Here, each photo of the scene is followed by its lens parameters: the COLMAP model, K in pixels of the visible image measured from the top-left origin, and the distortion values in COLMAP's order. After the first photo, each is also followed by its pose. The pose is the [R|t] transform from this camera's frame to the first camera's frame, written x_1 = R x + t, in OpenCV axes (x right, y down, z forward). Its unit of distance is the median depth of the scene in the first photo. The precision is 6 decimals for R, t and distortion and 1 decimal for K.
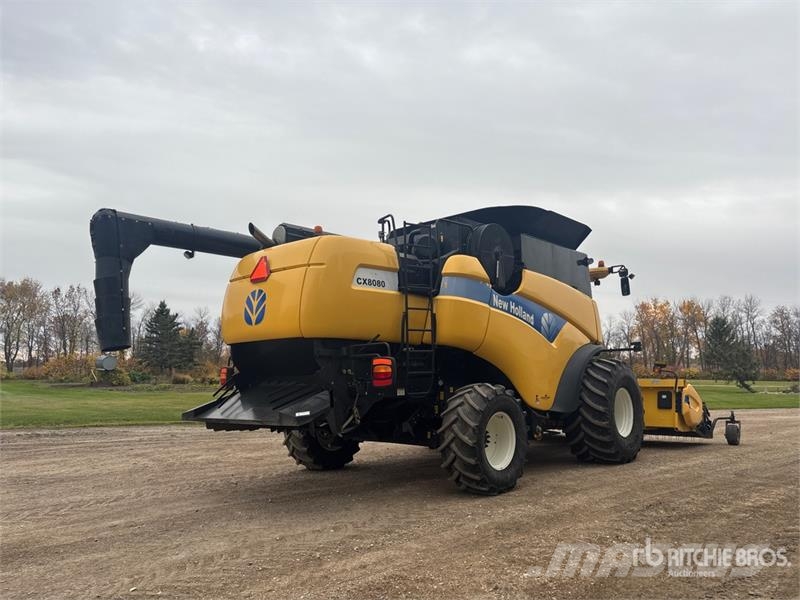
lens RADIAL K [[603.6, 0, 398.5], [0, 603.6, 302.9], [0, 0, 1]] dist [0.053206, -0.061715]
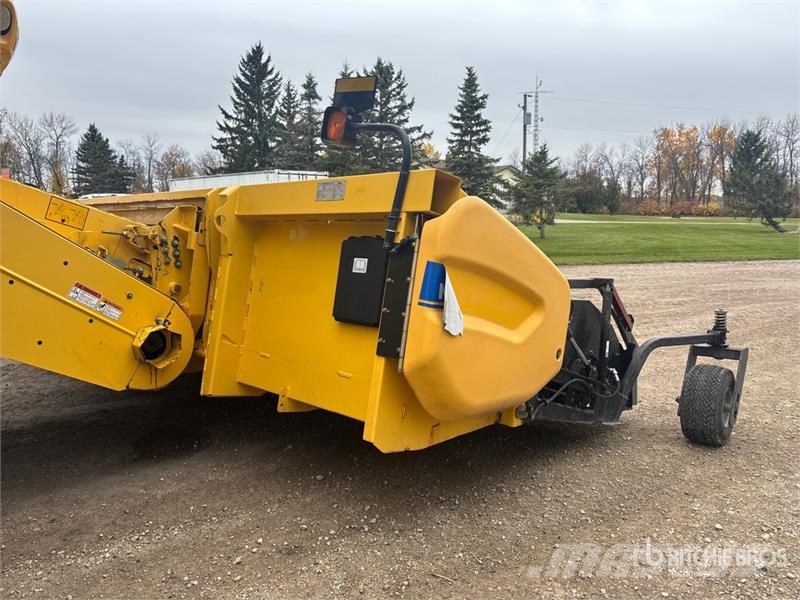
lens RADIAL K [[603.6, 0, 399.2], [0, 603.6, 295.3], [0, 0, 1]] dist [0.053206, -0.061715]
pose [[0.999523, 0.005324, -0.030410, 0.119705], [0.002406, 0.968586, 0.248667, 0.030433], [0.030778, -0.248622, 0.968111, 0.213756]]
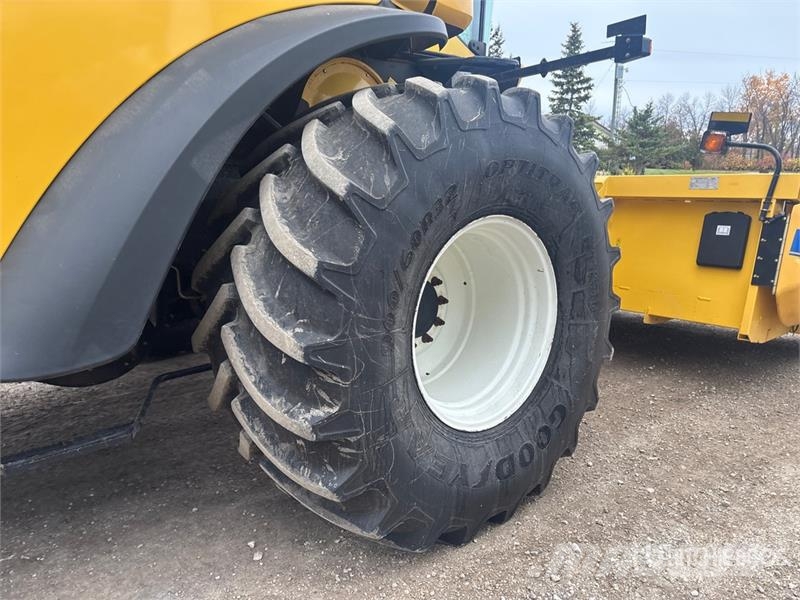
lens RADIAL K [[603.6, 0, 399.8], [0, 603.6, 305.9], [0, 0, 1]] dist [0.053206, -0.061715]
pose [[0.992730, 0.026098, -0.117500, 0.081814], [0.014700, 0.942614, 0.333562, 0.022253], [0.119463, -0.332864, 0.935377, 0.178423]]
